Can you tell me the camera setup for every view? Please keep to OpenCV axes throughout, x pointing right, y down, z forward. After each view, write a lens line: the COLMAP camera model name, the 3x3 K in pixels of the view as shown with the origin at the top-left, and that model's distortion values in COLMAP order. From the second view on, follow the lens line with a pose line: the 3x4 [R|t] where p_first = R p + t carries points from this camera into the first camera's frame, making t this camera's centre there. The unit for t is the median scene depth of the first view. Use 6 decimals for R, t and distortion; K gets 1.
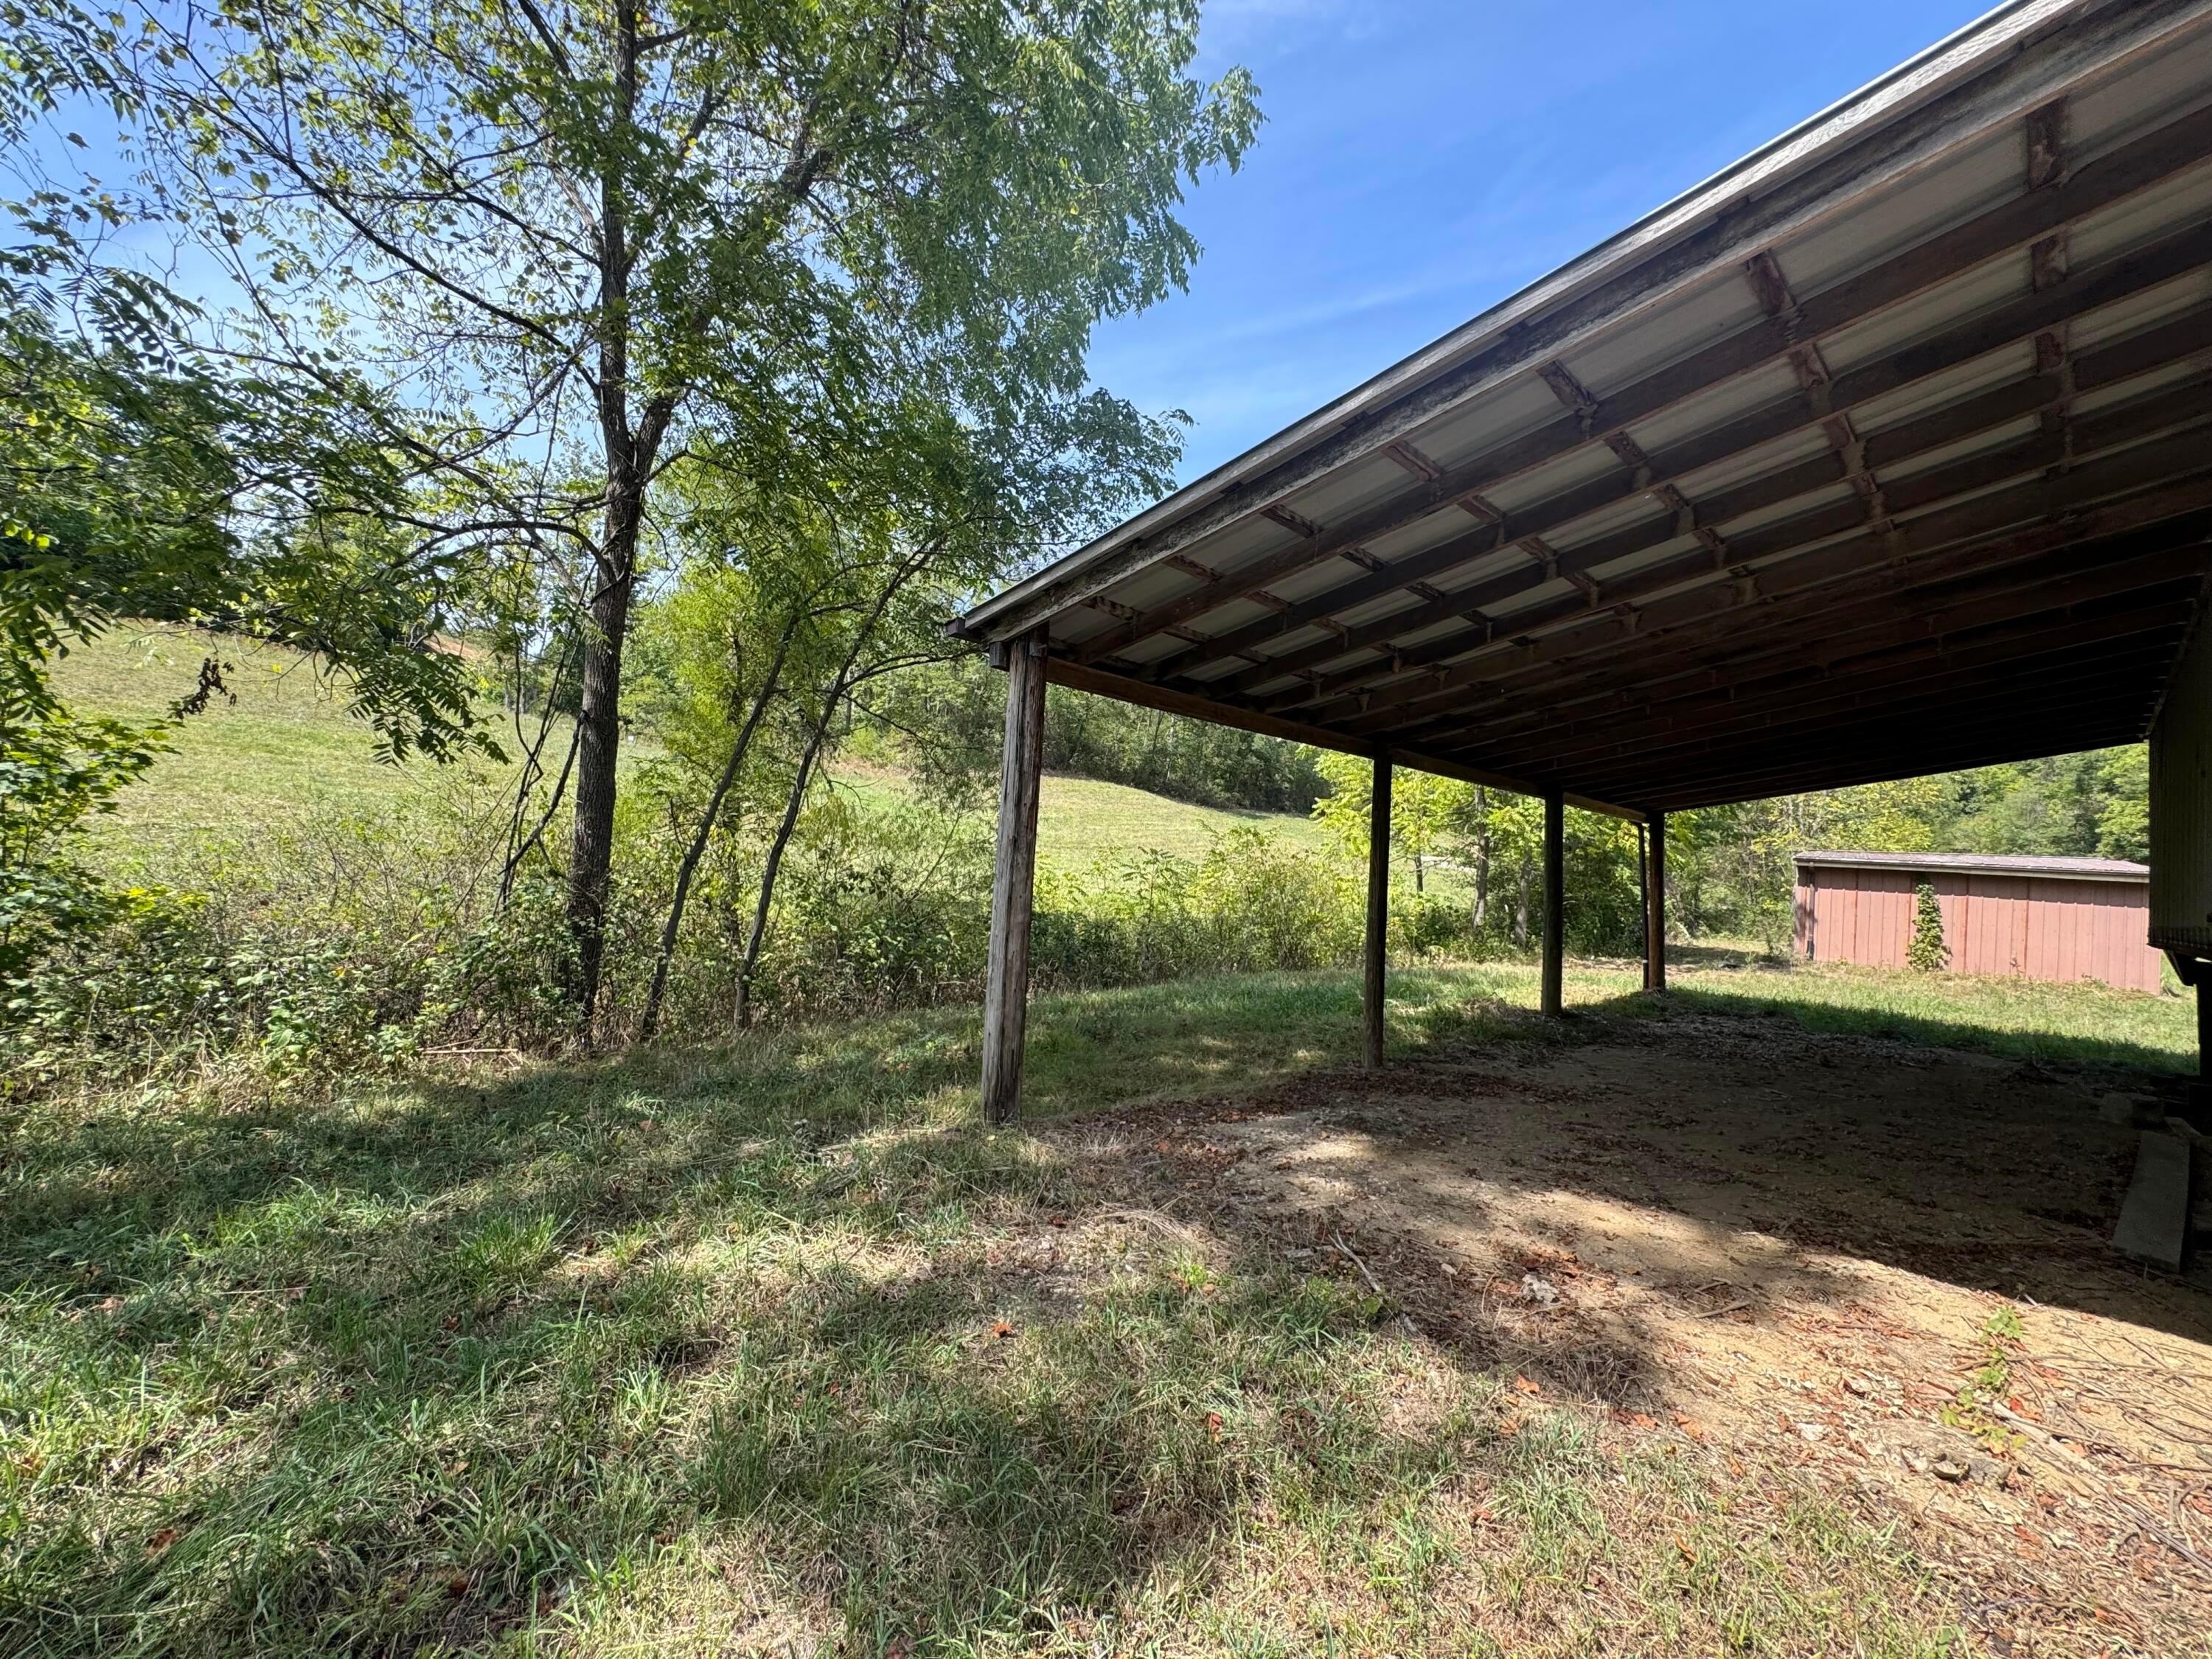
lens RADIAL K [[883.0, 0, 1118.6], [0, 883.0, 818.6], [0, 0, 1]] dist [-0.001782, 0.000522]
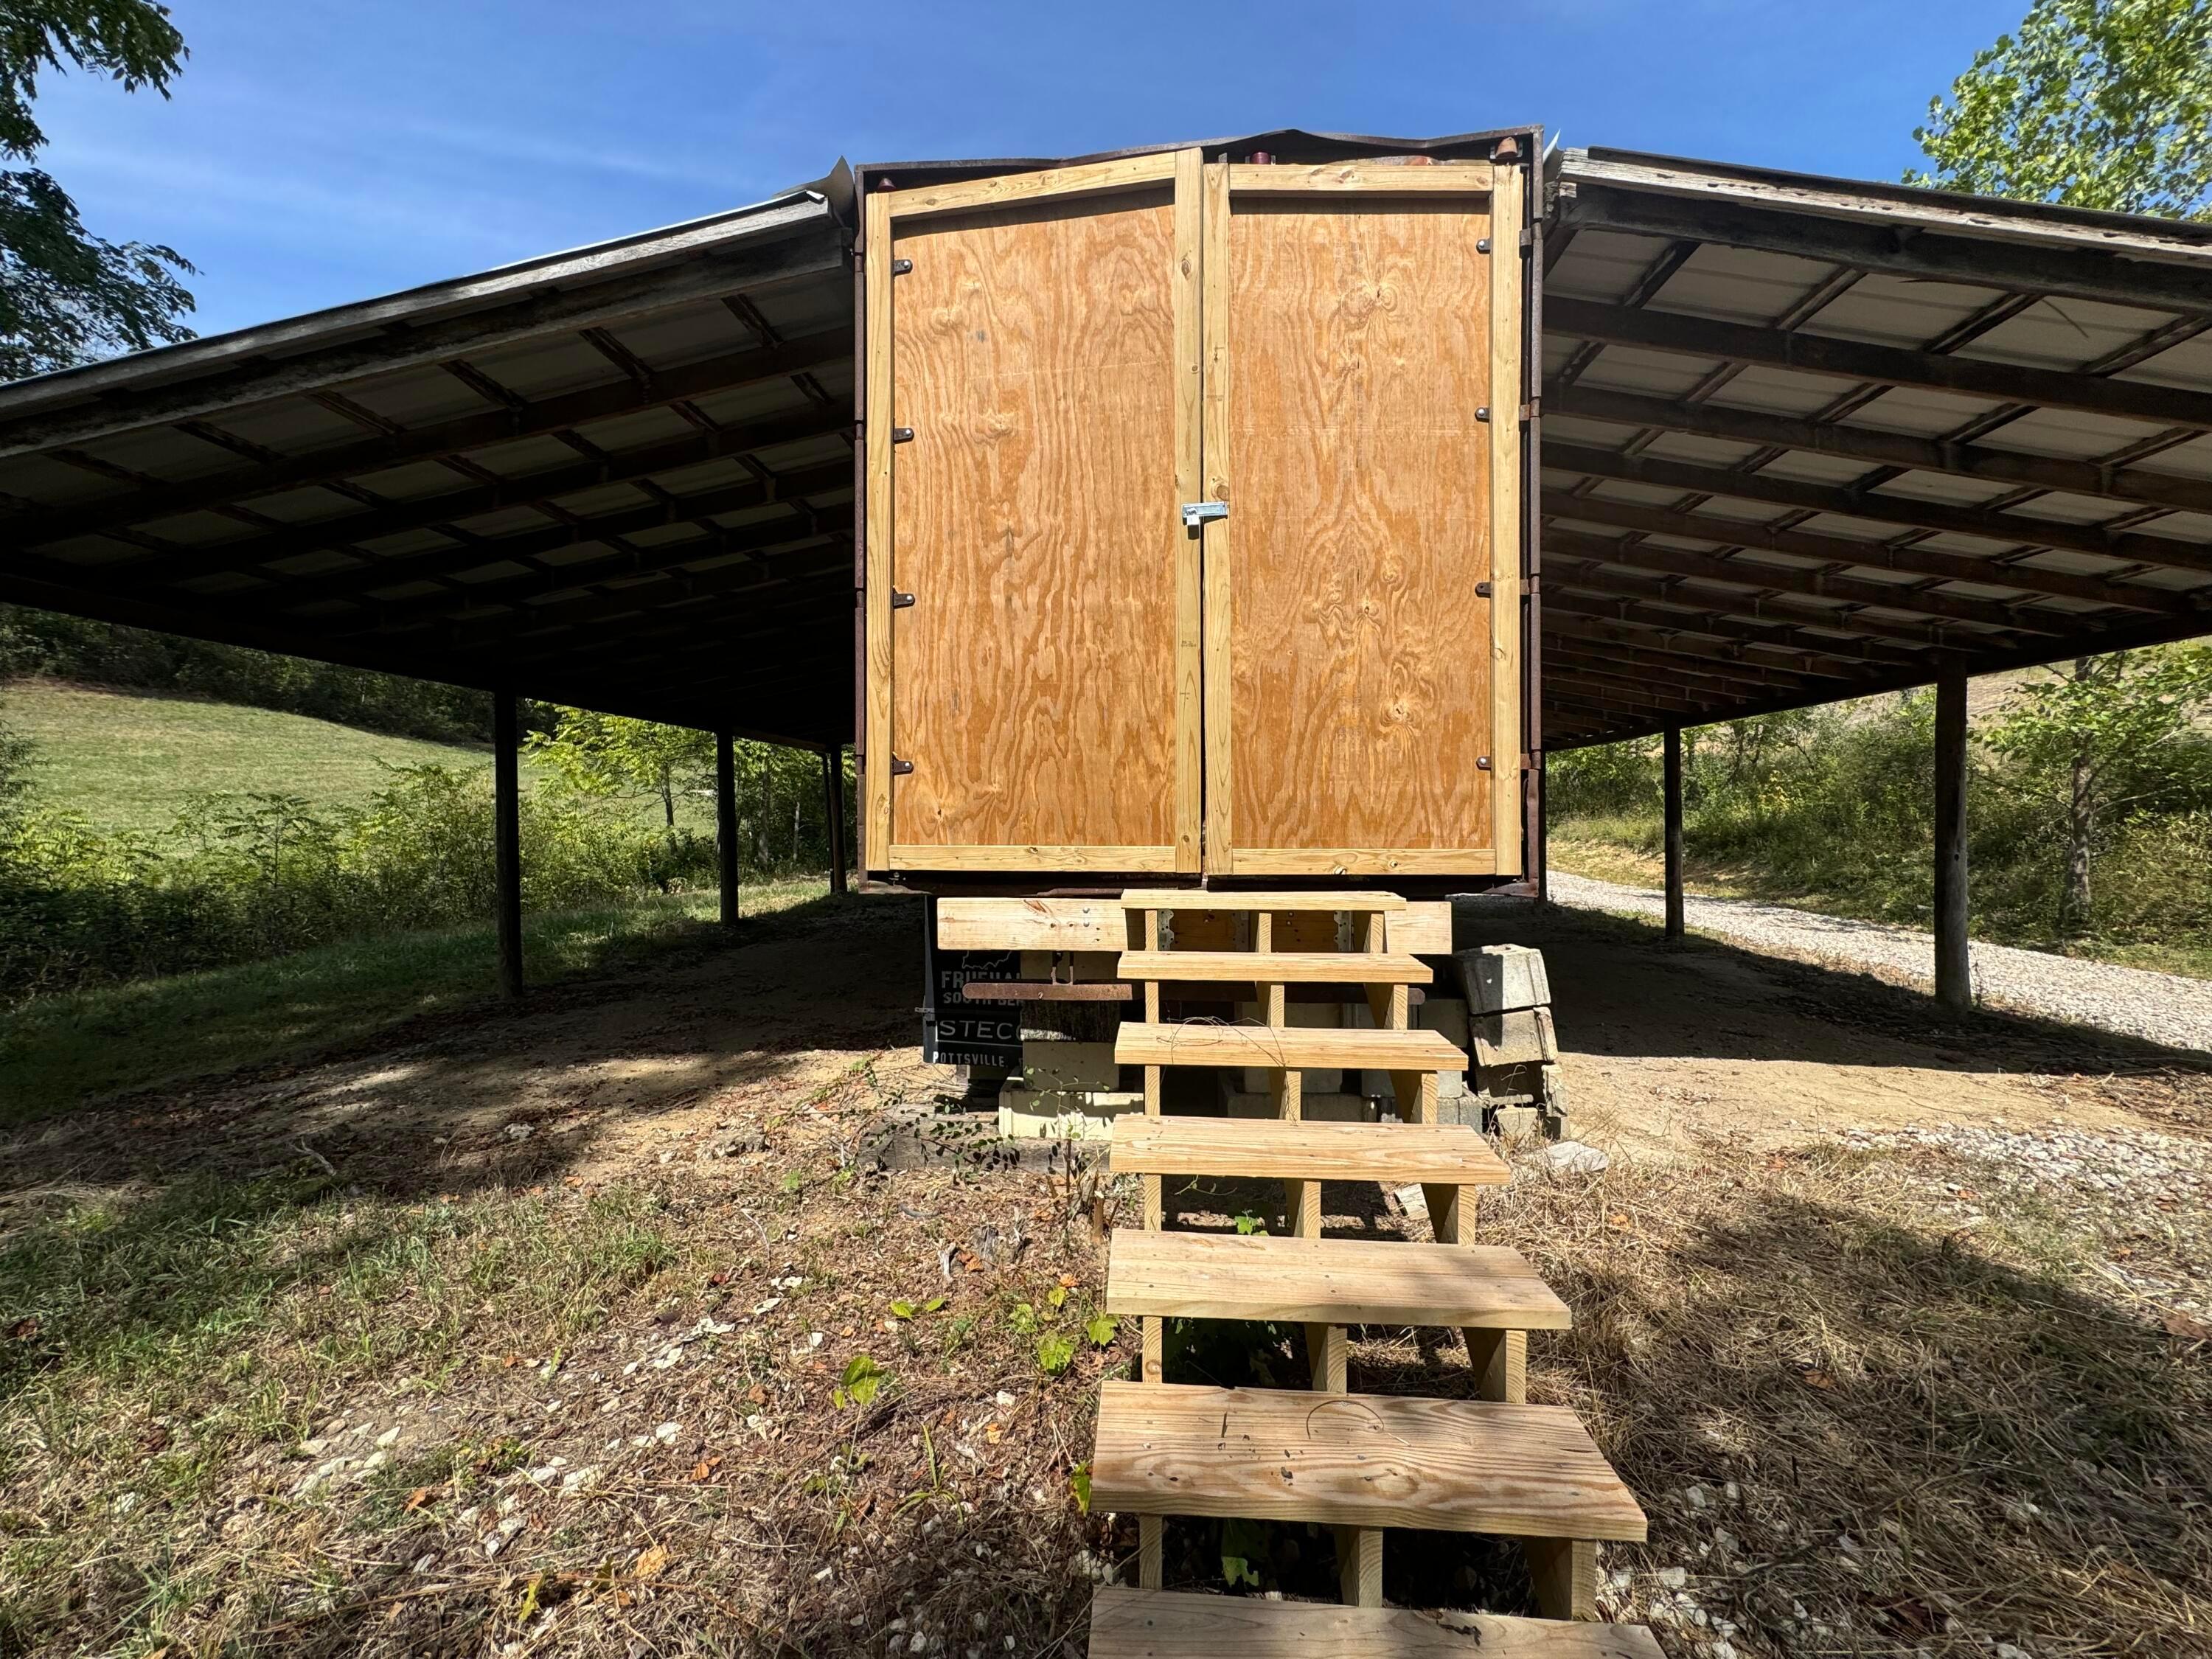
lens RADIAL K [[883.0, 0, 1095.5], [0, 883.0, 822.7], [0, 0, 1]] dist [-0.001782, 0.000522]
pose [[0.738297, -0.066373, 0.671202, 0.088151], [0.012316, 0.996307, 0.084975, 0.003653], [-0.674364, -0.054470, 0.736388, -0.135301]]
